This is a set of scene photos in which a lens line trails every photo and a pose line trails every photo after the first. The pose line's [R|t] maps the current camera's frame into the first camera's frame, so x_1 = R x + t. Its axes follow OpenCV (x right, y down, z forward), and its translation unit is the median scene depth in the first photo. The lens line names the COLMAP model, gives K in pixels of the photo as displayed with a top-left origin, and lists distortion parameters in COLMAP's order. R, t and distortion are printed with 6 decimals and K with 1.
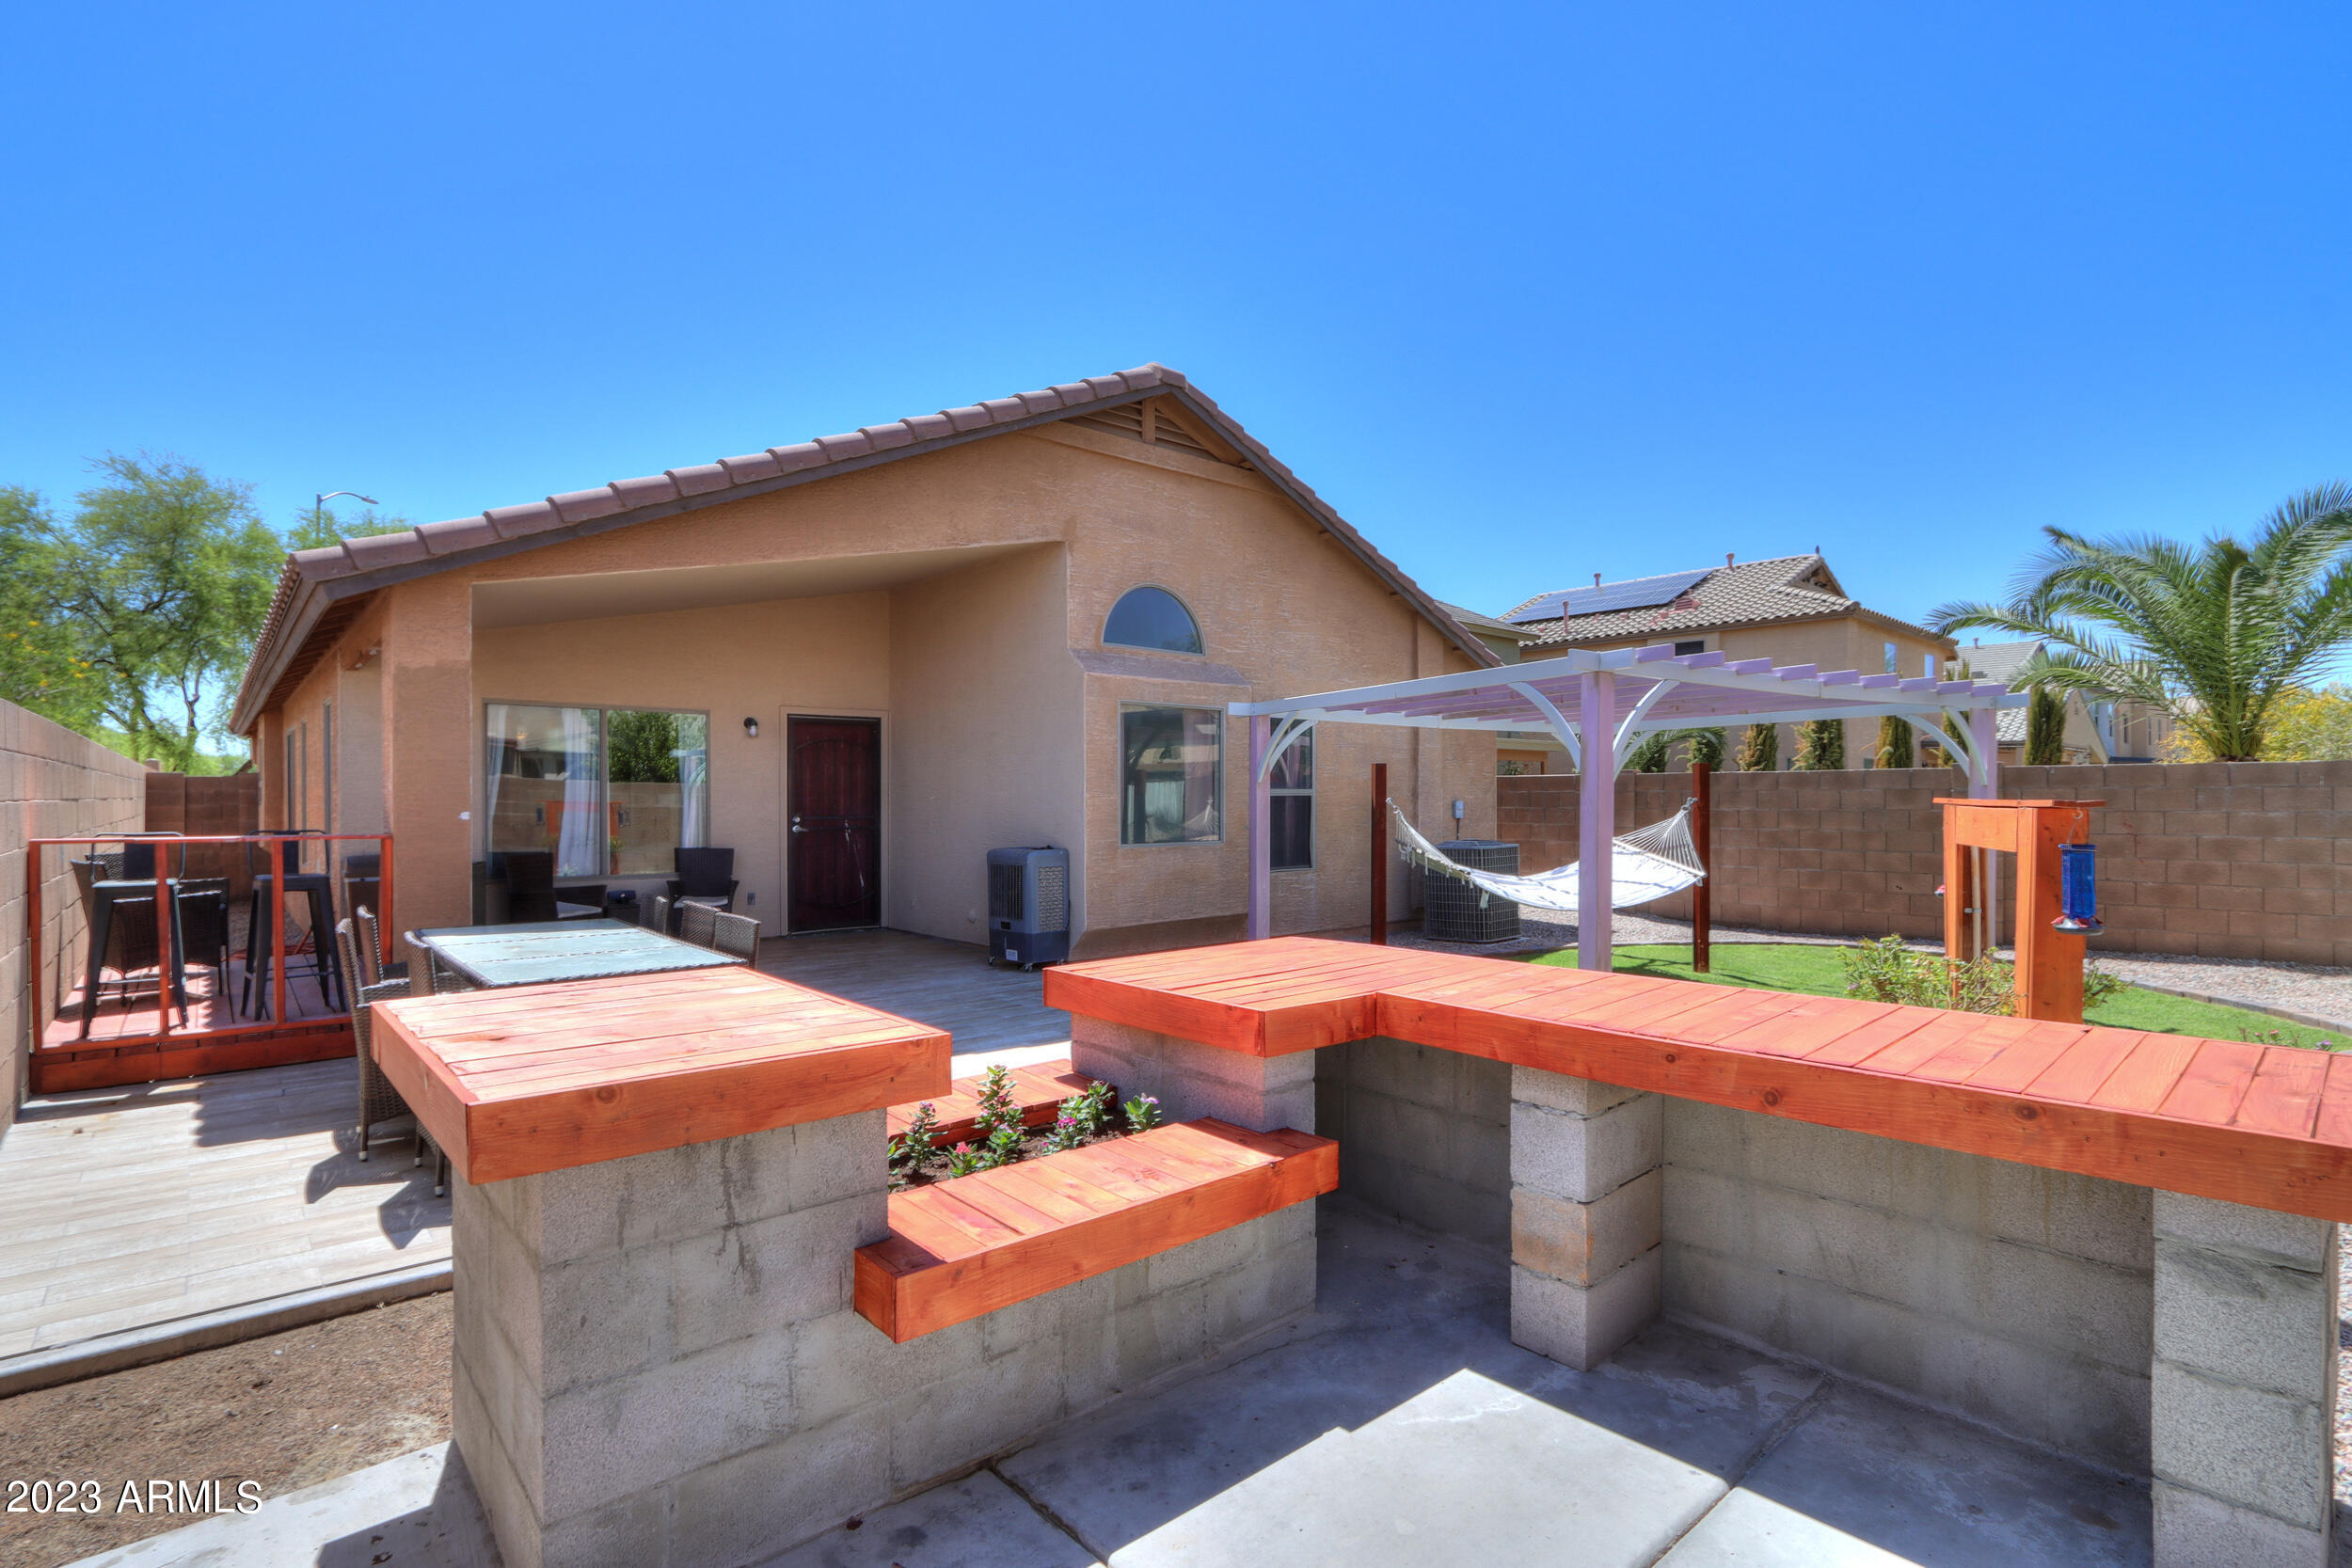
lens RADIAL K [[1108.6, 0, 1138.7], [0, 1108.6, 777.5], [0, 0, 1]] dist [-0.018655, 0.001422]
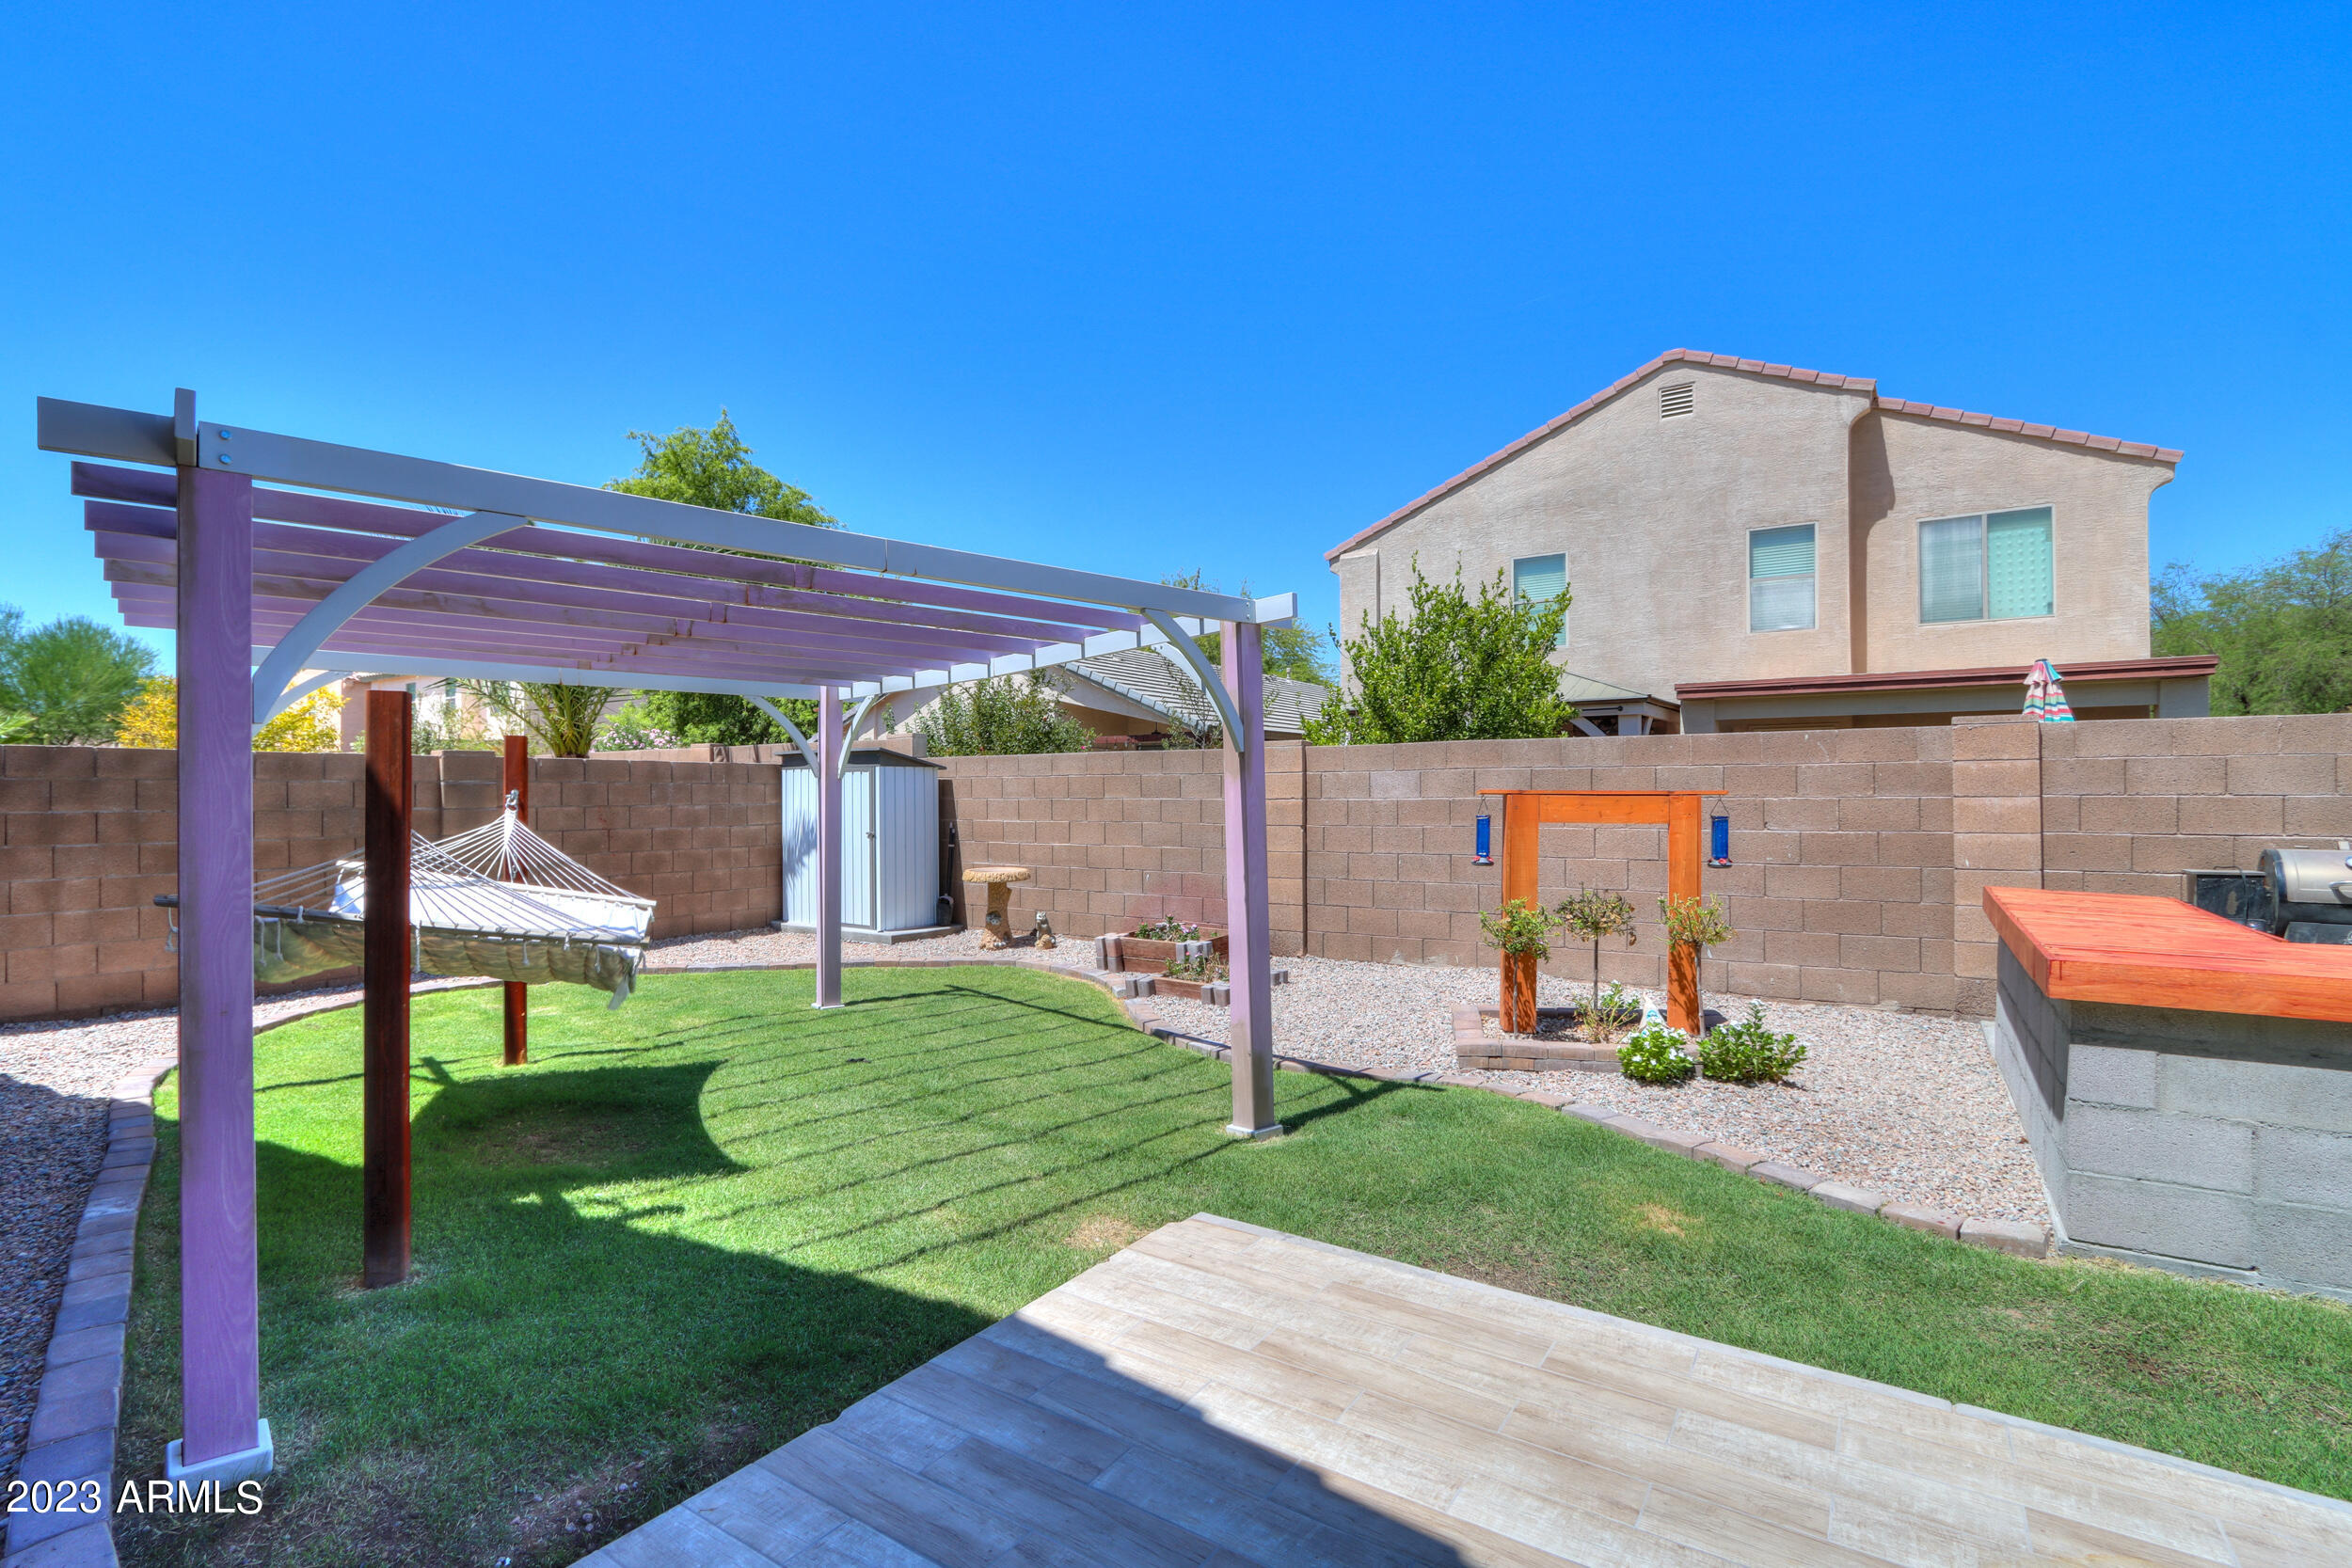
lens RADIAL K [[1086.4, 0, 1182.2], [0, 1086.4, 785.4], [0, 0, 1]] dist [-0.020072, 0.001128]
pose [[-0.272105, 0.006953, 0.962242, -0.181962], [-0.018934, 0.999742, -0.012578, 0.015238], [-0.962081, -0.021641, -0.271903, 0.784487]]
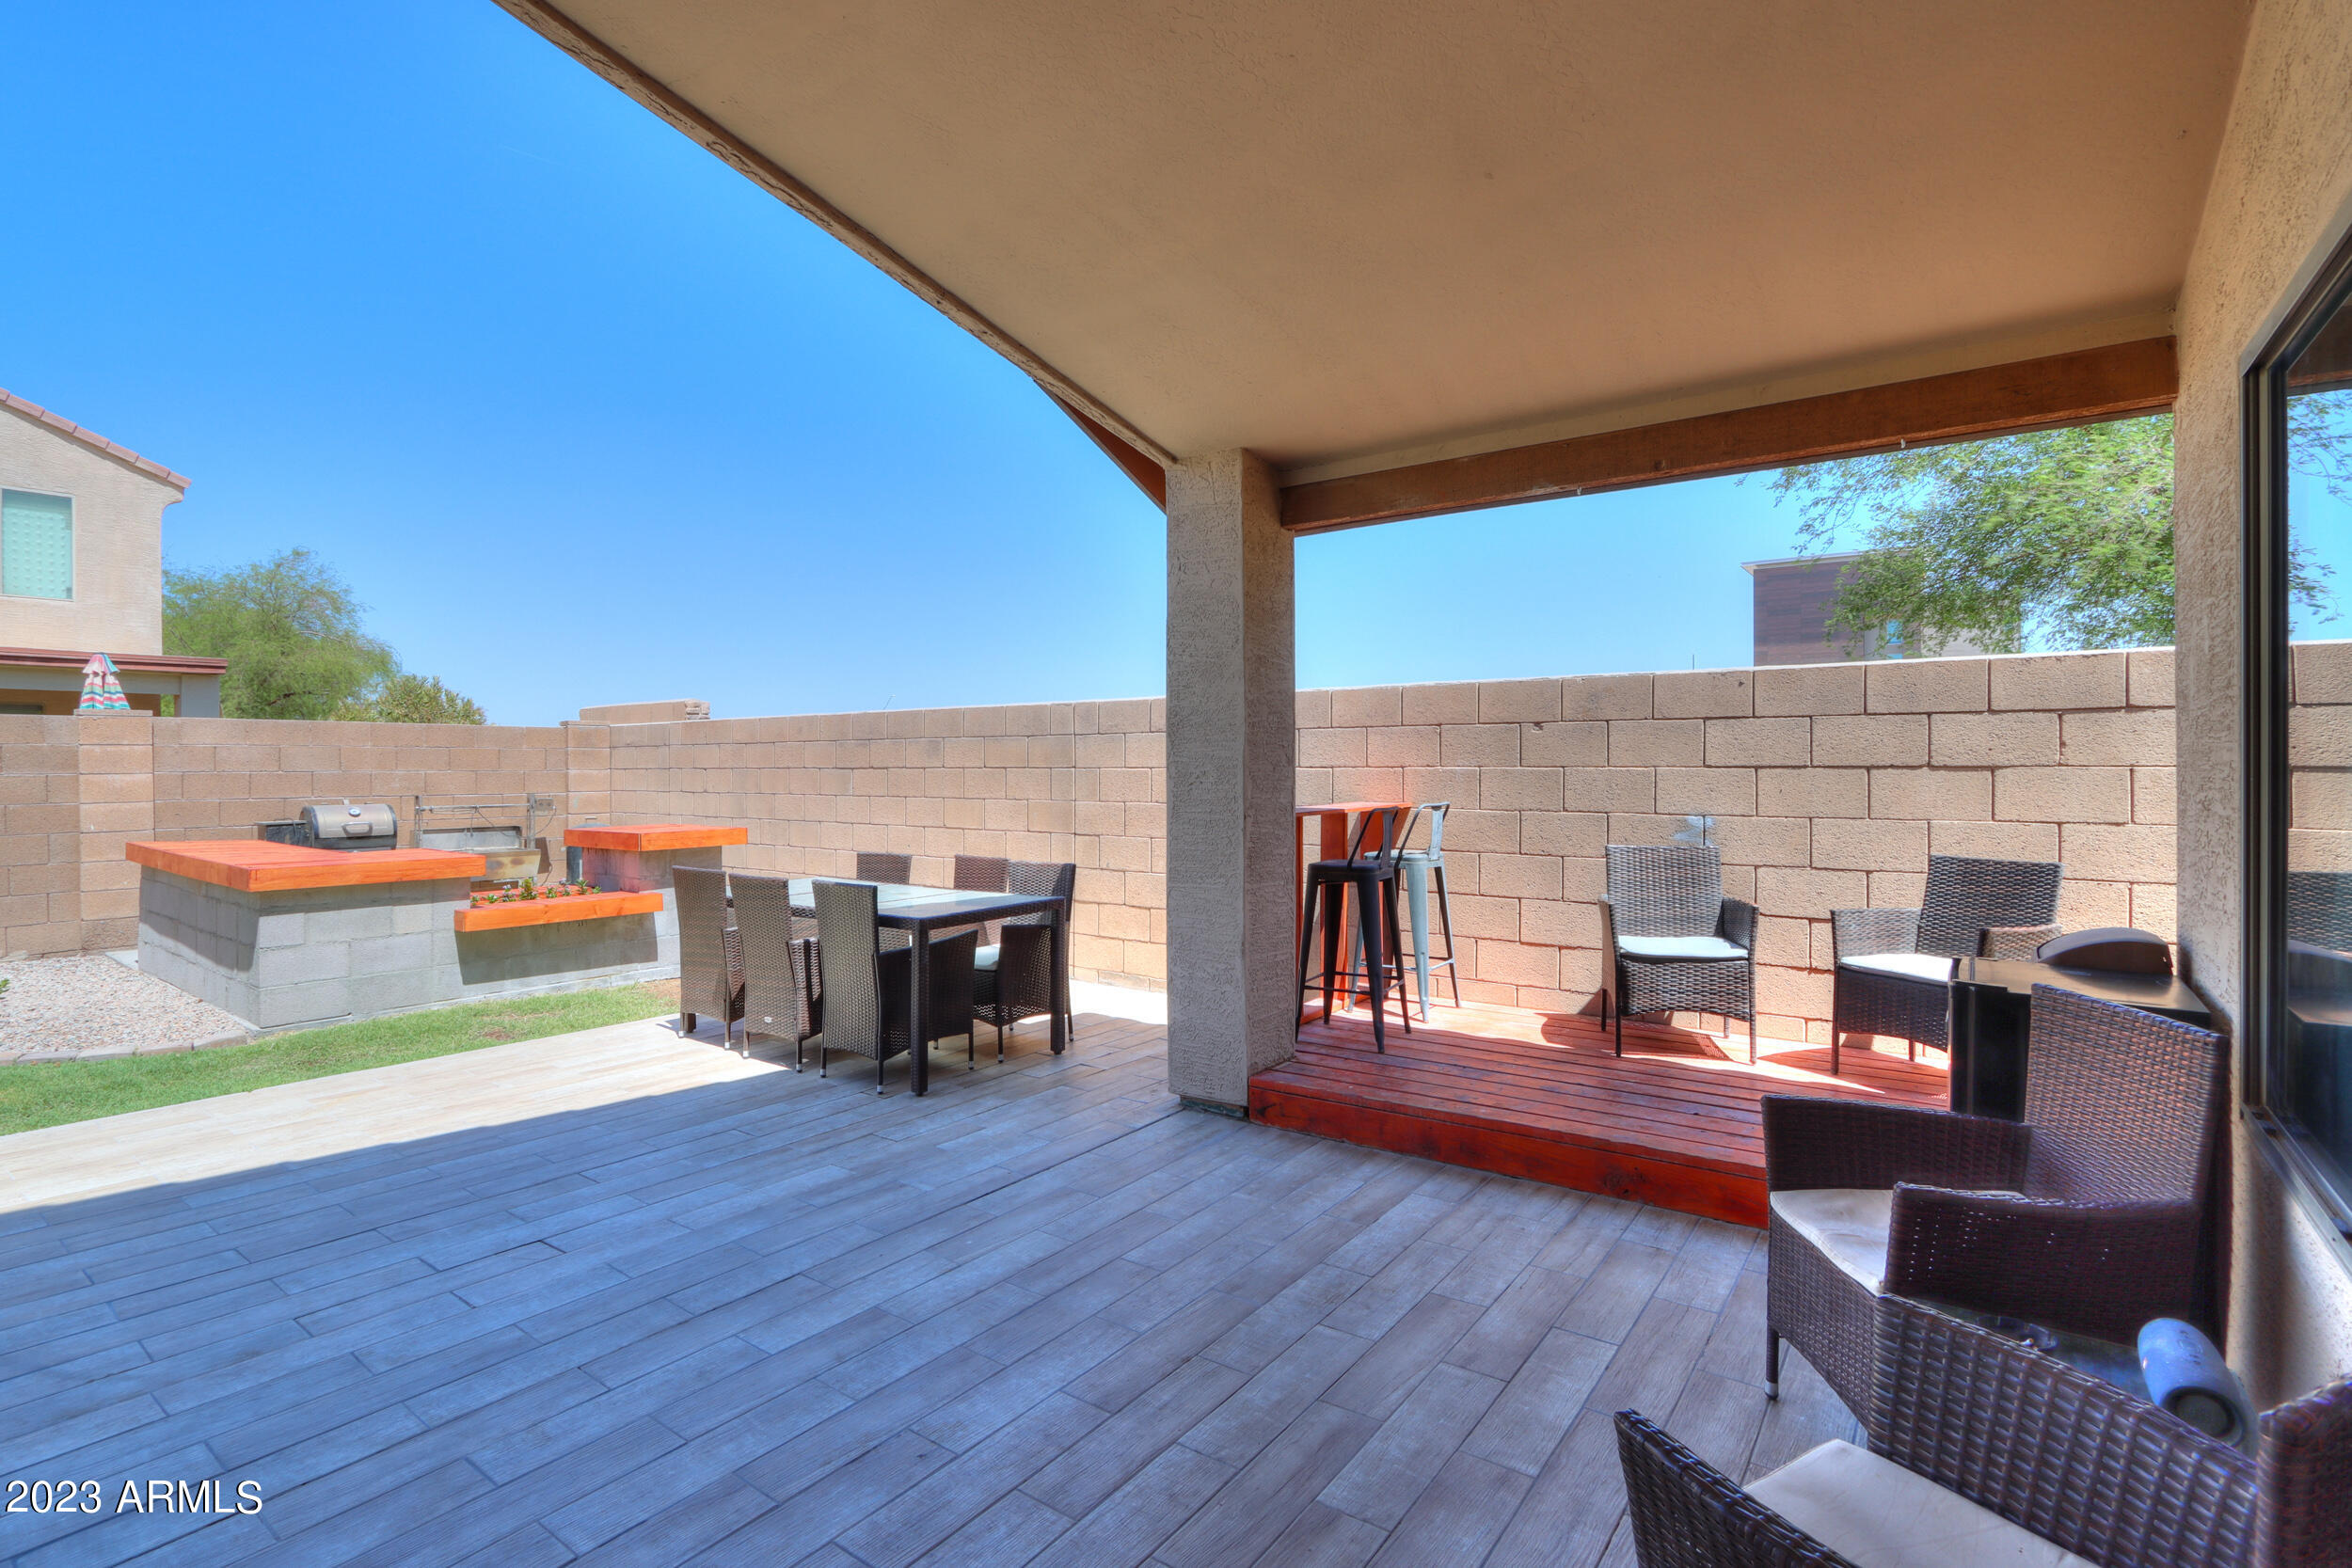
lens RADIAL K [[1108.6, 0, 1138.7], [0, 1108.6, 777.5], [0, 0, 1]] dist [-0.018655, 0.001422]
pose [[-0.978107, 0.003014, -0.208080, -0.280762], [0.004610, 0.999964, -0.007187, 0.017002], [0.208051, -0.007989, -0.978085, 1.110933]]
